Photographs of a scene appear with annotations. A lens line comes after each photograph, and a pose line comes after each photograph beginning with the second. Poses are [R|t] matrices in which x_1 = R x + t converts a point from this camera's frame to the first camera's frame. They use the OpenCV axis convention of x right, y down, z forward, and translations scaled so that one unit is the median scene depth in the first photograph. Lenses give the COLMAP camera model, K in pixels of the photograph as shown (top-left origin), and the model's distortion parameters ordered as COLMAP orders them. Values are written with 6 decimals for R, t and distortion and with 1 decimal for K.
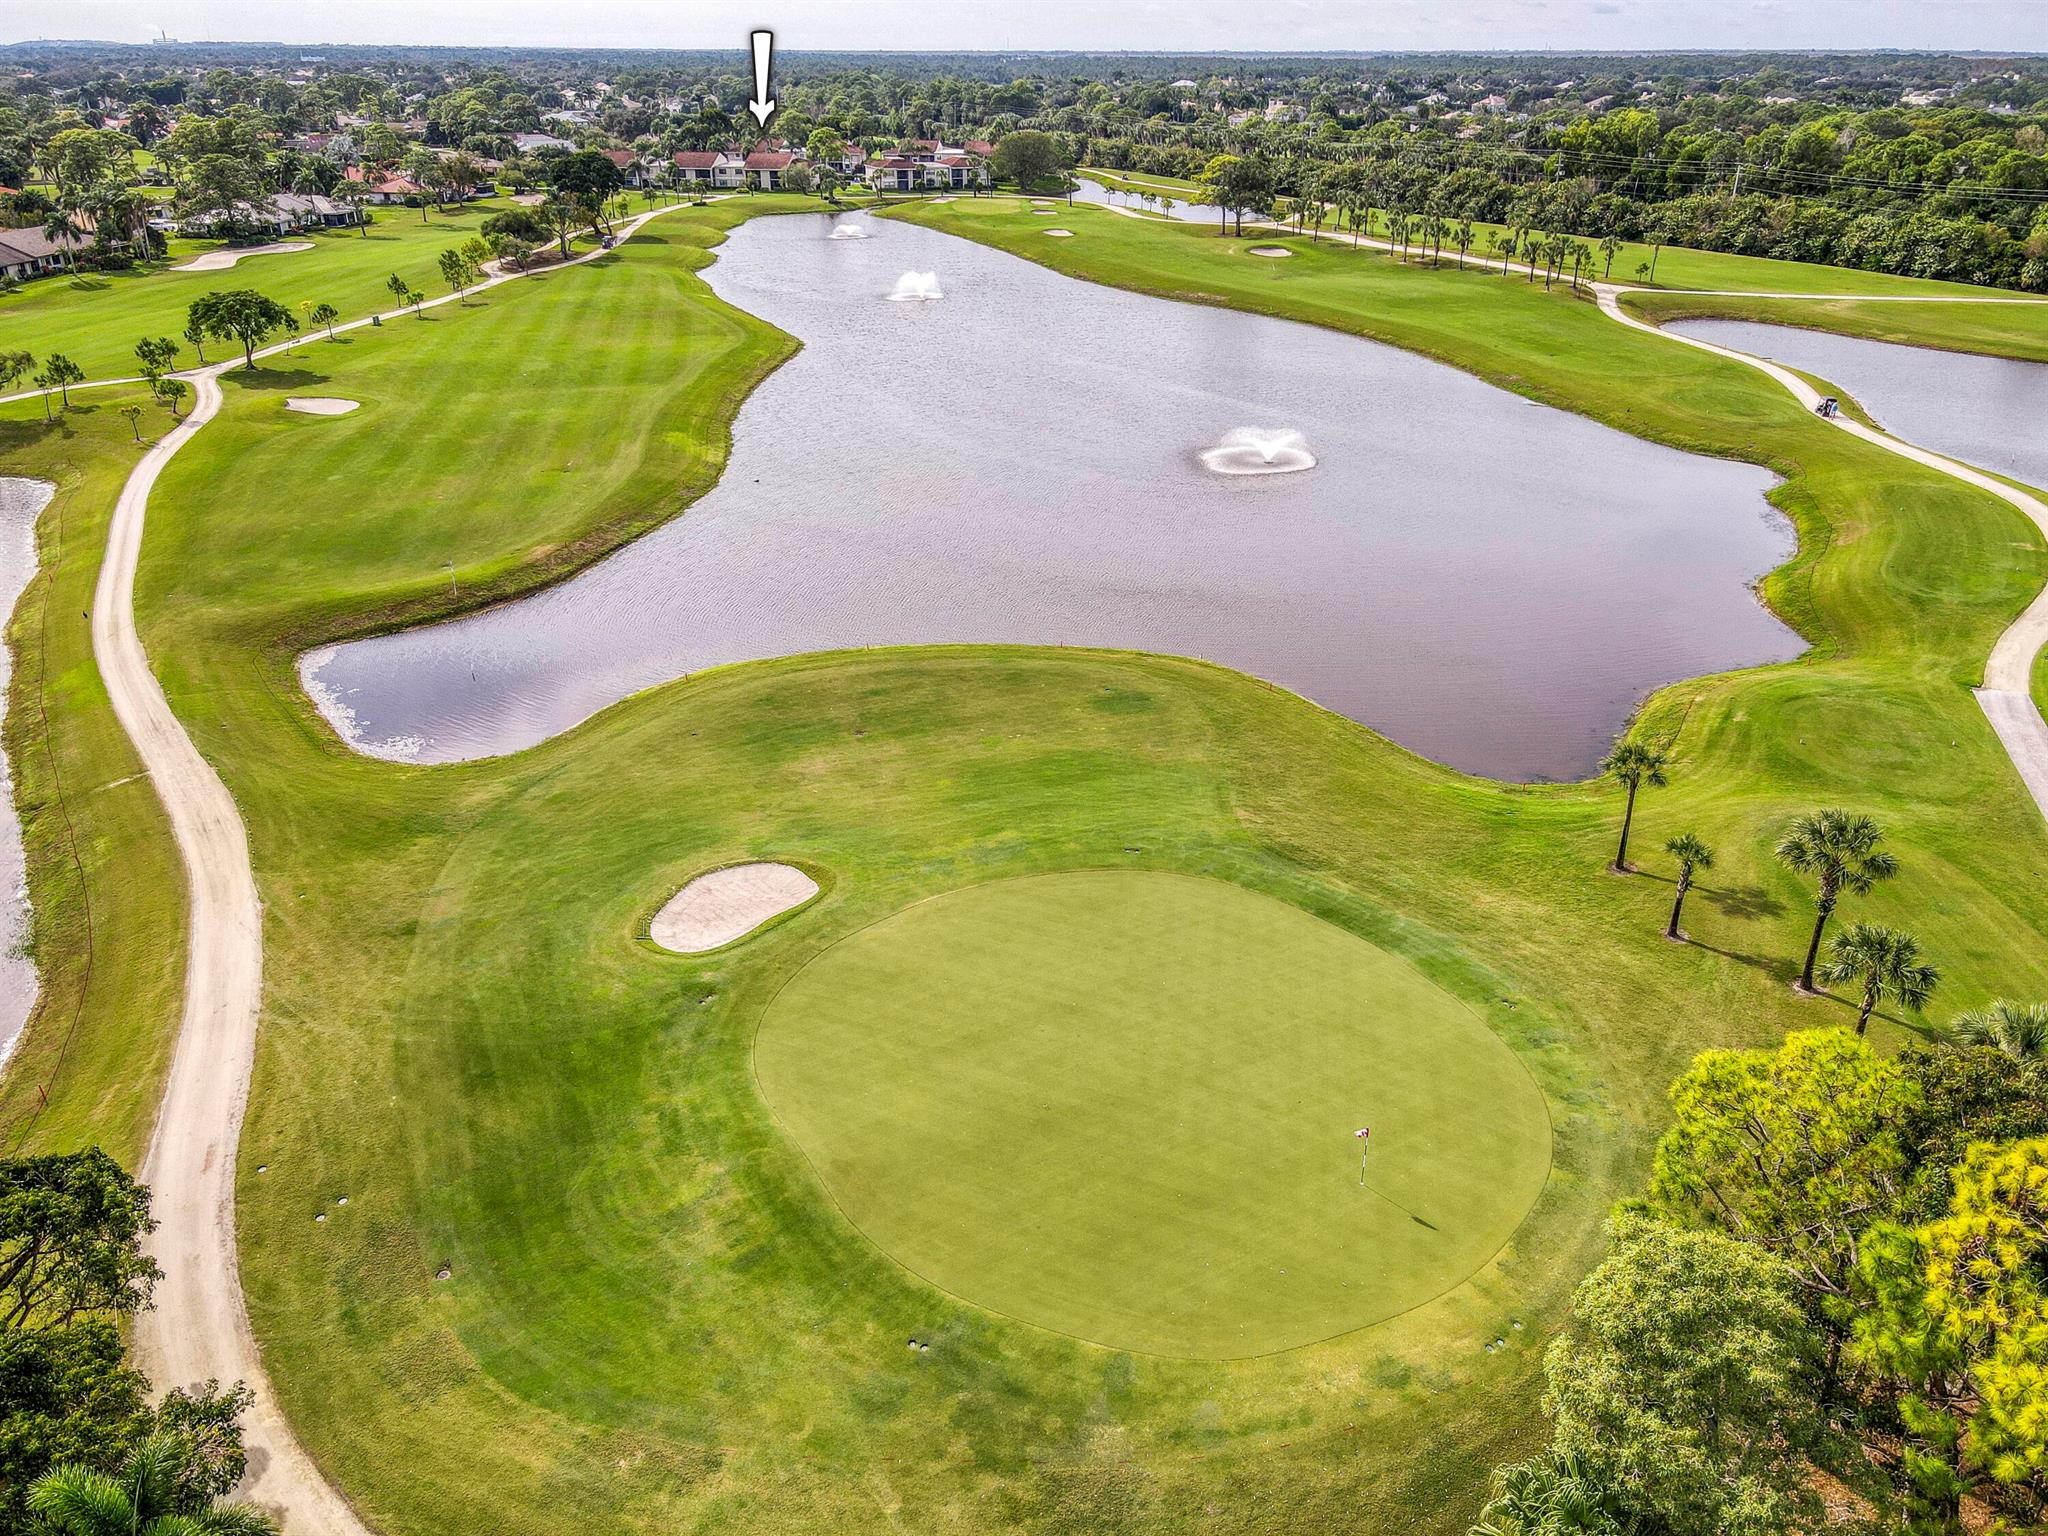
lens RADIAL K [[1448.3, 0, 1024.9], [0, 1448.3, 763.0], [0, 0, 1]] dist [0.023394, -0.003544]
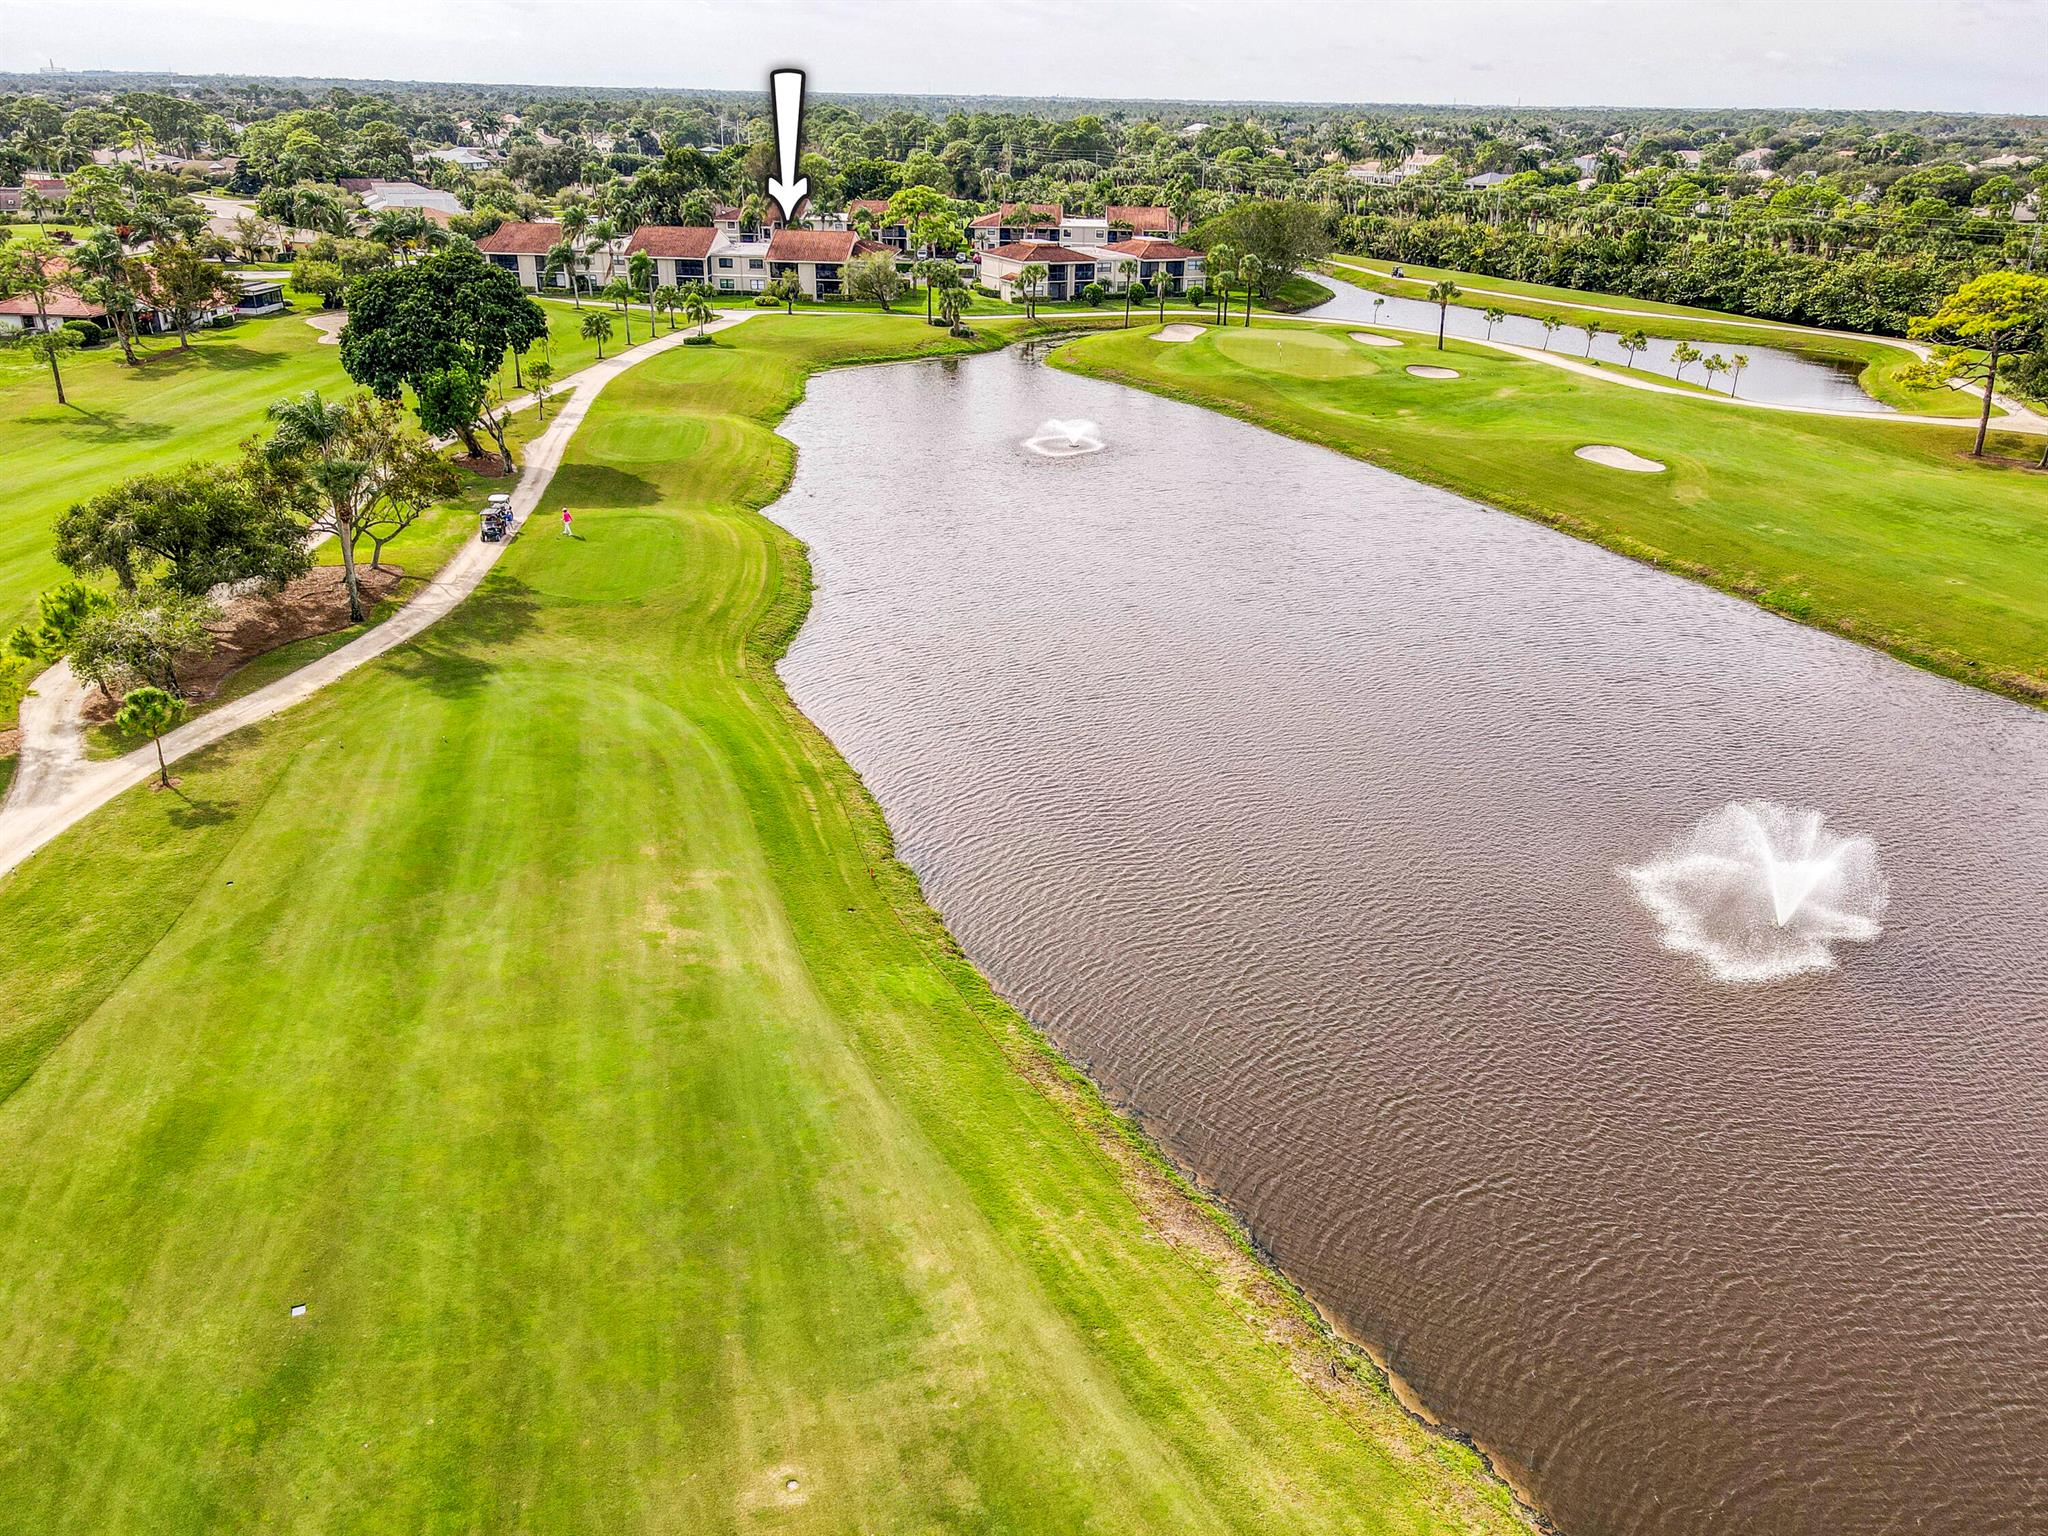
lens RADIAL K [[1448.3, 0, 1022.9], [0, 1448.3, 772.7], [0, 0, 1]] dist [0.023394, -0.003544]
pose [[0.998598, -0.007354, 0.052421, -0.107888], [0.008383, 0.999776, -0.019425, -0.174683], [-0.052267, 0.019837, 0.998436, 0.388837]]
